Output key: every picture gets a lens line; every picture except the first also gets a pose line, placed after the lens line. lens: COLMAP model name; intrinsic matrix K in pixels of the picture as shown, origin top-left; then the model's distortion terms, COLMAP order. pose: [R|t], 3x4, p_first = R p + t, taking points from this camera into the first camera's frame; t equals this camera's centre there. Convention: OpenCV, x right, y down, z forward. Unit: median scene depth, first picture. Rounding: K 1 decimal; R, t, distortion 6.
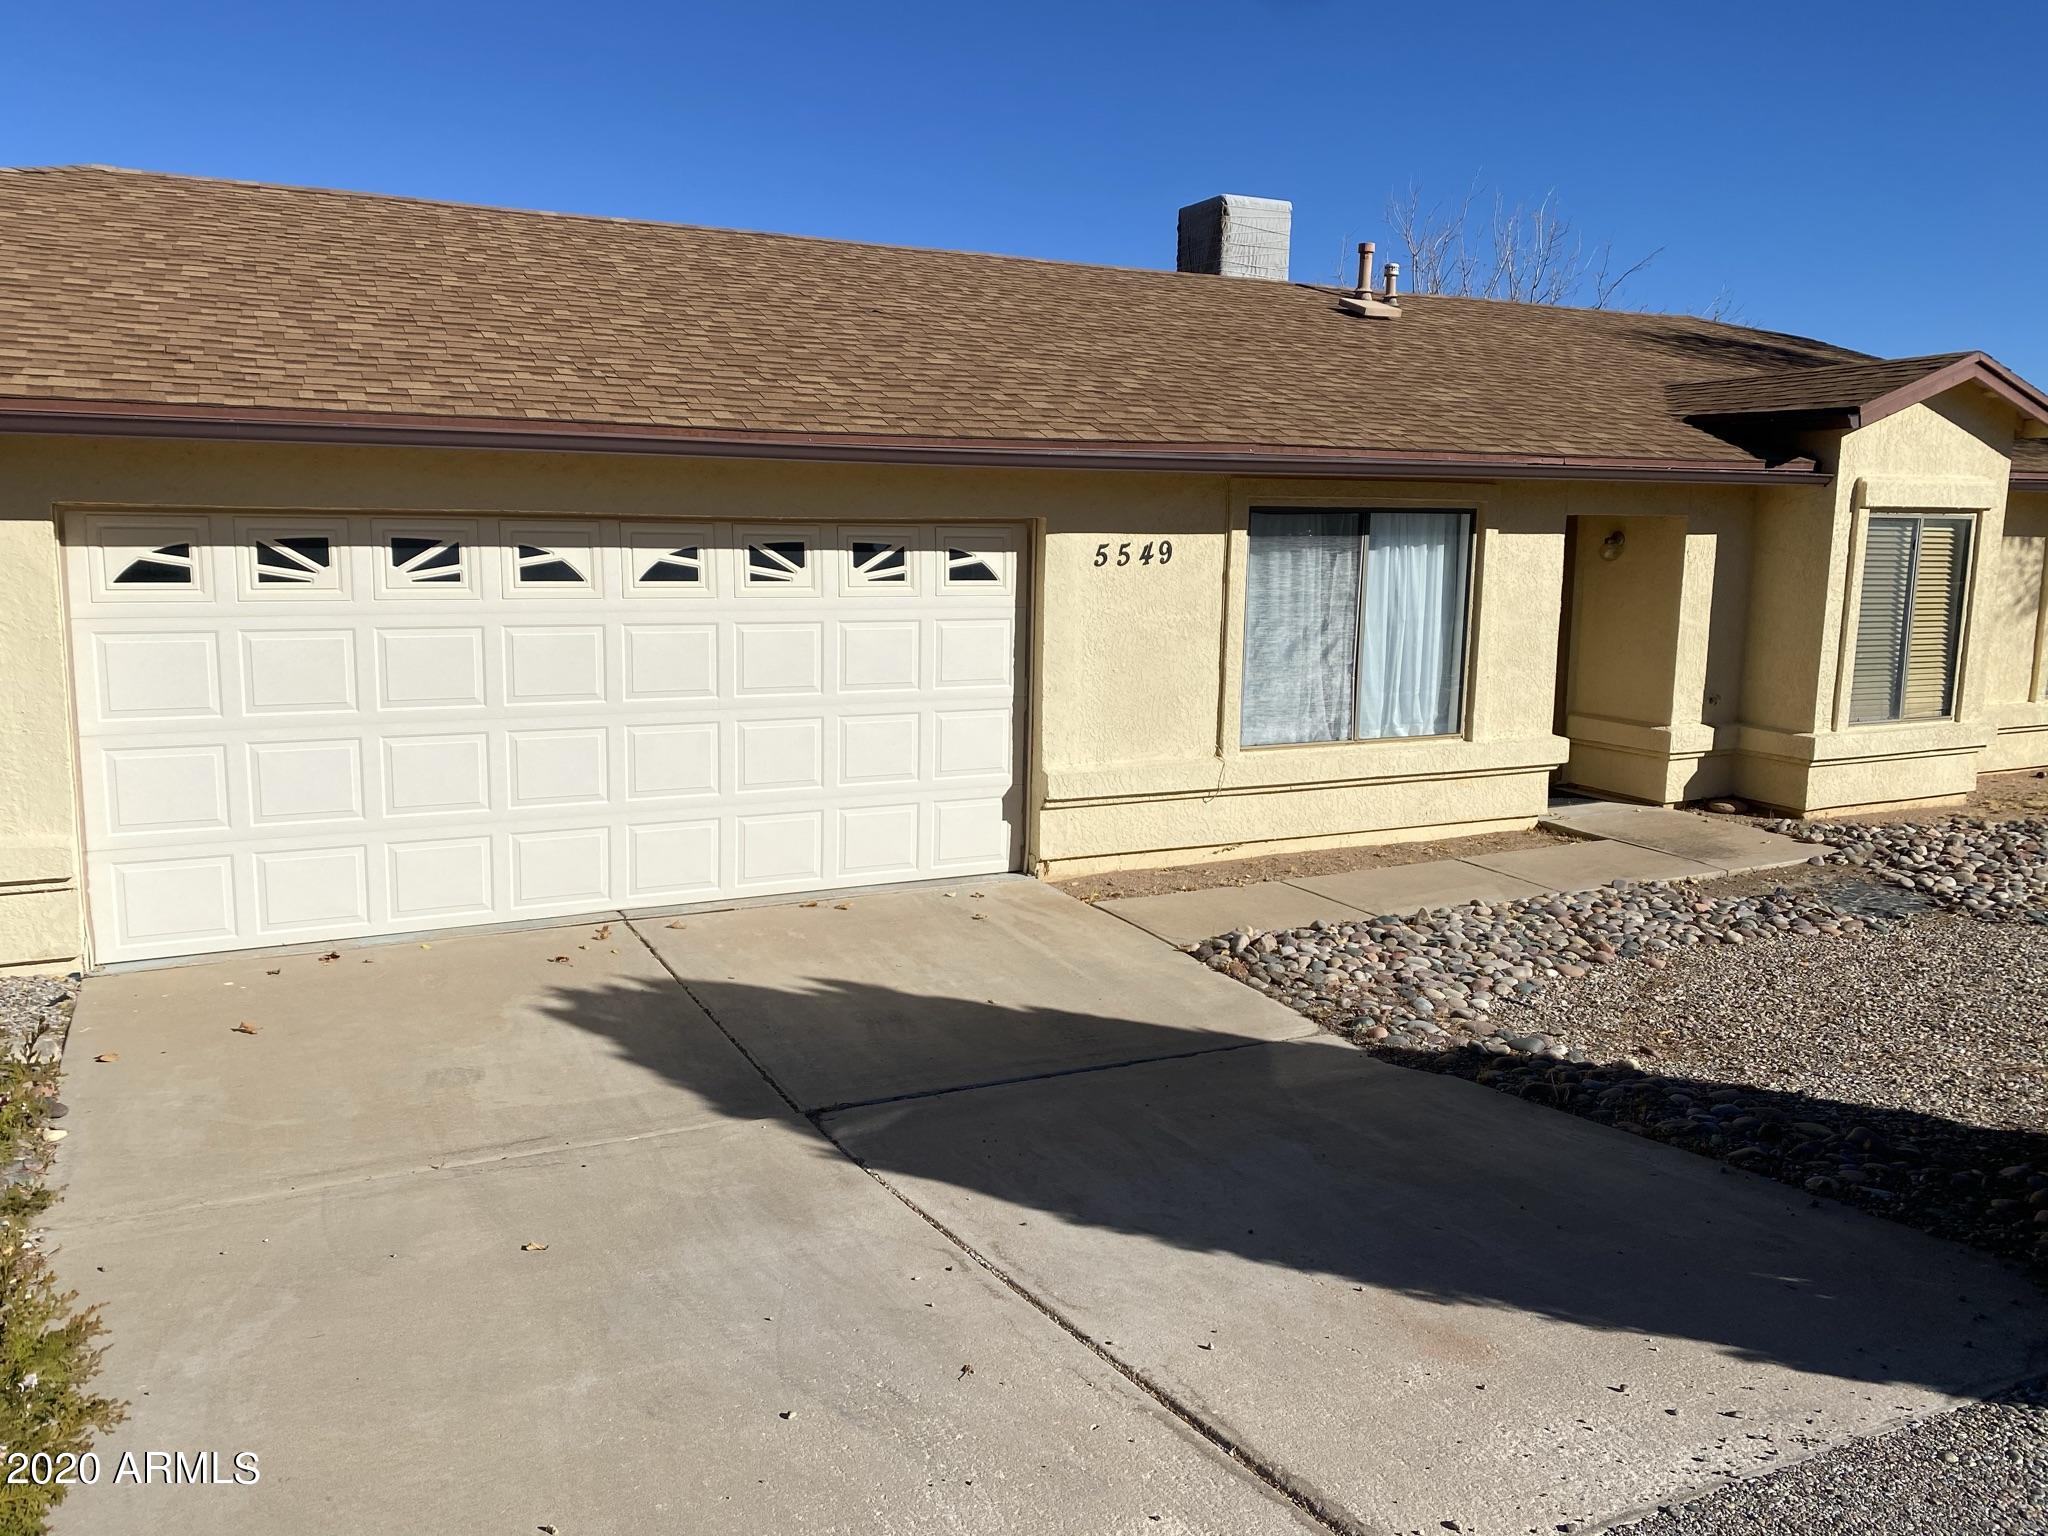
lens RADIAL K [[1567.5, 0, 1025.7], [0, 1567.5, 767.0], [0, 0, 1]] dist [0.044167, -0.009887]
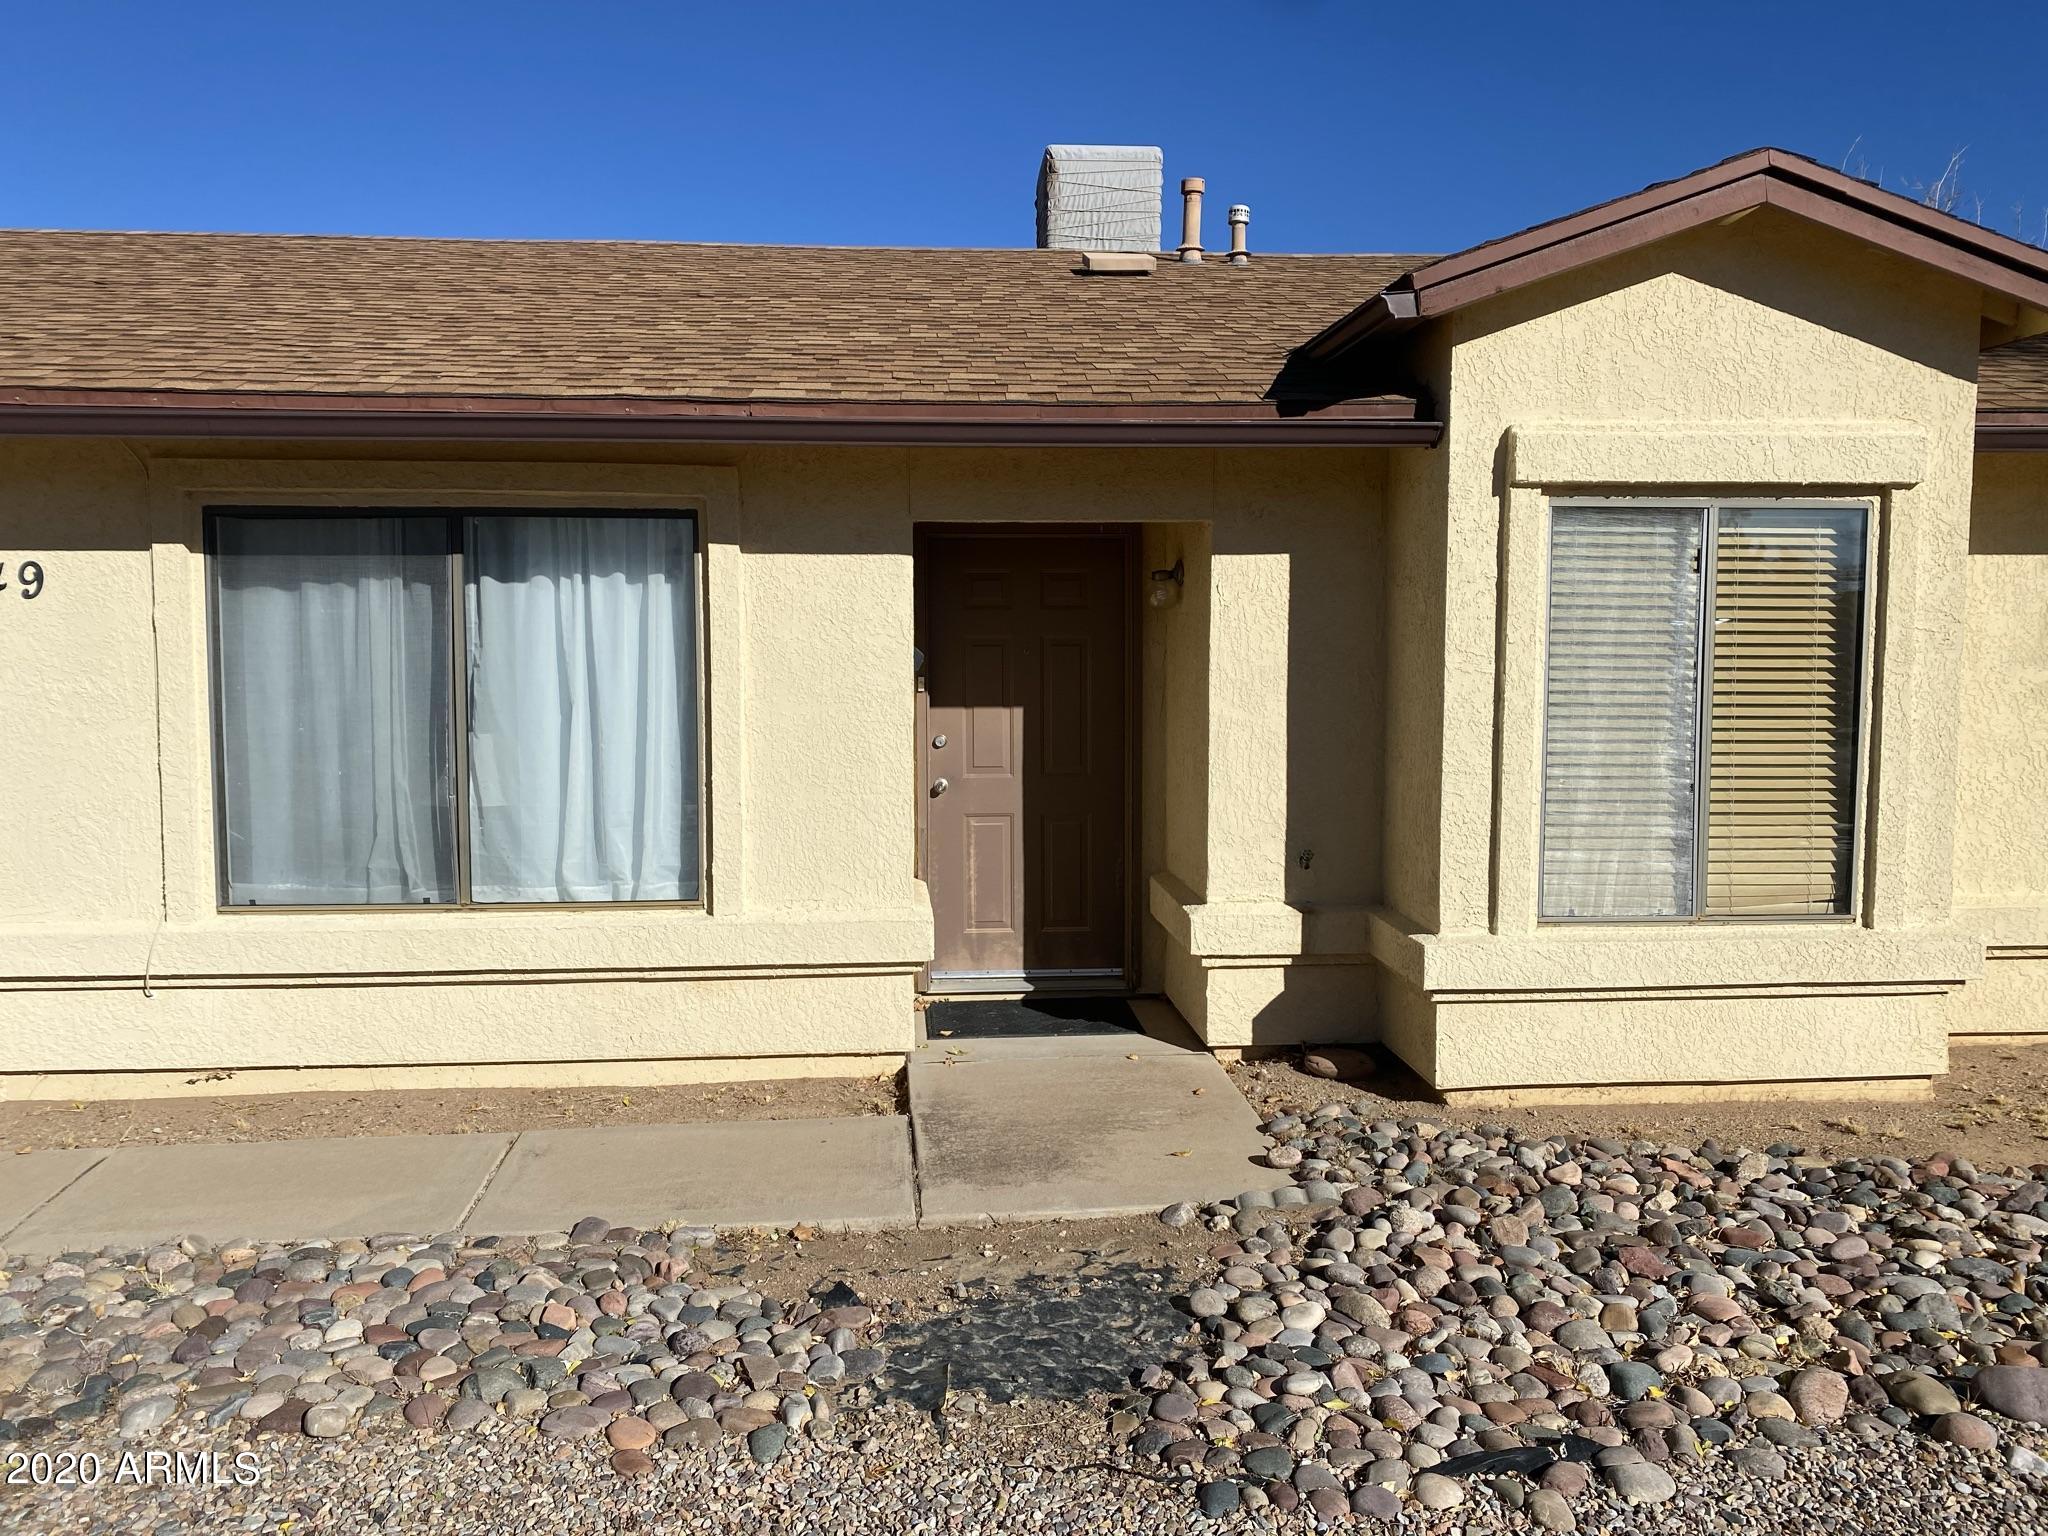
lens RADIAL K [[1567.5, 0, 1021.3], [0, 1567.5, 769.7], [0, 0, 1]] dist [0.044167, -0.009887]
pose [[0.922802, 0.017409, -0.384882, 0.561529], [-0.047228, 0.996556, -0.068160, -0.032827], [0.382370, 0.081075, 0.920446, 0.480901]]
